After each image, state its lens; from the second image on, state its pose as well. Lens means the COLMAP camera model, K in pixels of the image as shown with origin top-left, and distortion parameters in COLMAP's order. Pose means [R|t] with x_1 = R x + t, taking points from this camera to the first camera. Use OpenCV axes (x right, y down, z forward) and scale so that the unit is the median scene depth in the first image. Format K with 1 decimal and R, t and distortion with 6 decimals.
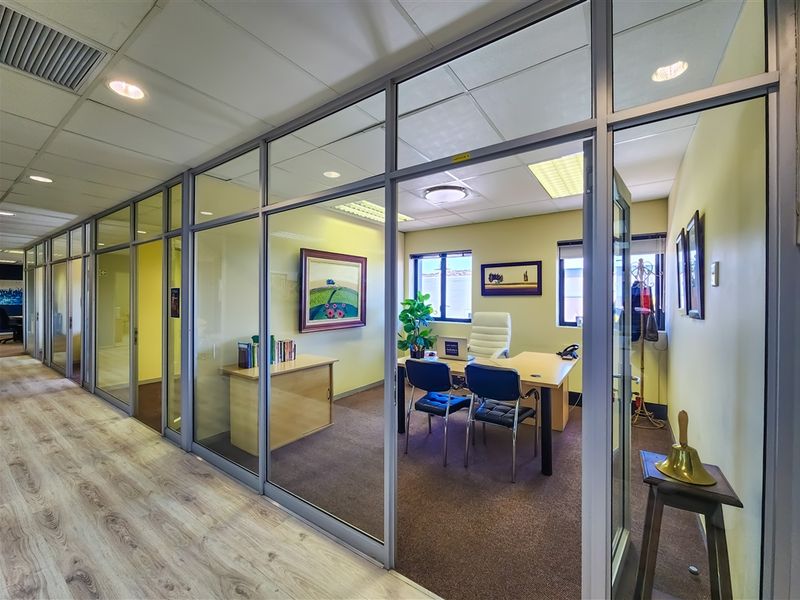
lens RADIAL K [[328.2, 0, 404.7], [0, 328.2, 296.4], [0, 0, 1]] dist [-0.001358, 0.000500]
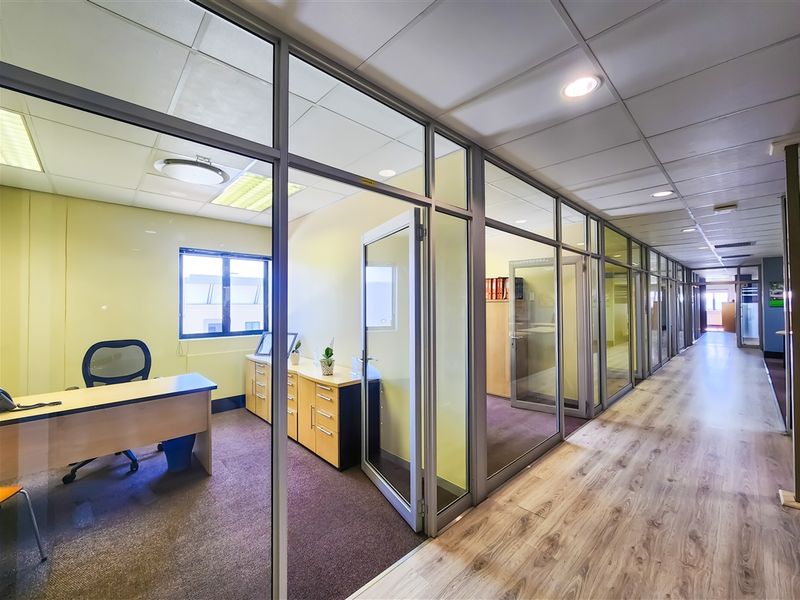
lens RADIAL K [[328.2, 0, 401.3], [0, 328.2, 299.6], [0, 0, 1]] dist [-0.001358, 0.000500]
pose [[0.210685, 0.007974, 0.977522, -3.767105], [0.000850, 0.999965, -0.008340, -0.007000], [-0.977554, 0.002588, 0.210671, 2.594087]]
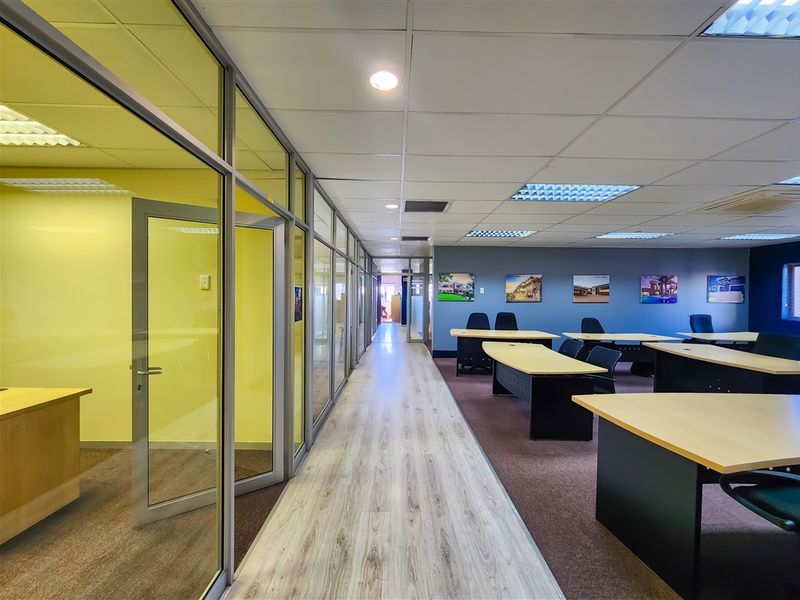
lens RADIAL K [[328.2, 0, 401.0], [0, 328.2, 298.5], [0, 0, 1]] dist [-0.001358, 0.000500]
pose [[-0.574255, -0.020147, 0.818428, -1.995447], [-0.018509, 0.999761, 0.011624, -0.009344], [-0.818467, -0.008474, -0.574491, 1.641046]]
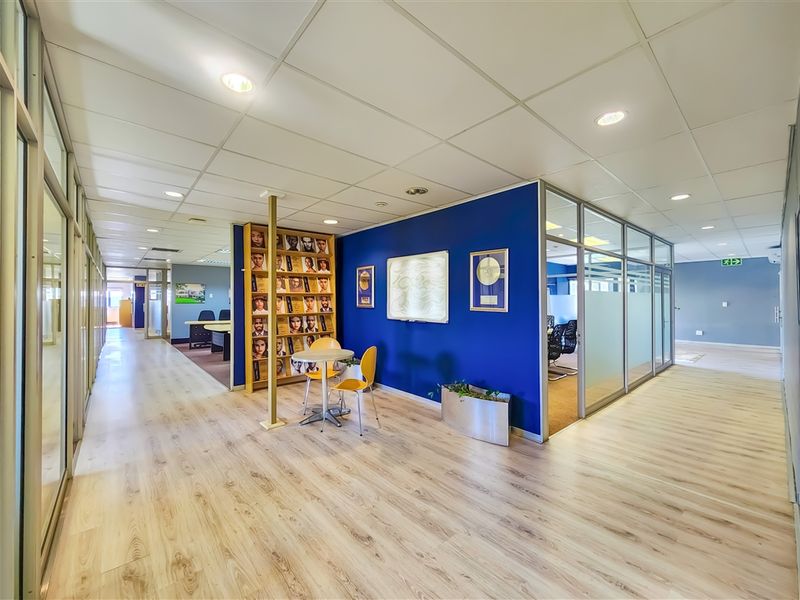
lens RADIAL K [[328.2, 0, 400.2], [0, 328.2, 299.8], [0, 0, 1]] dist [-0.001358, 0.000500]
pose [[-0.968382, -0.003501, 0.249447, -3.538577], [-0.005687, 0.999951, -0.008044, 0.015028], [-0.249407, -0.009208, -0.968355, 2.963807]]
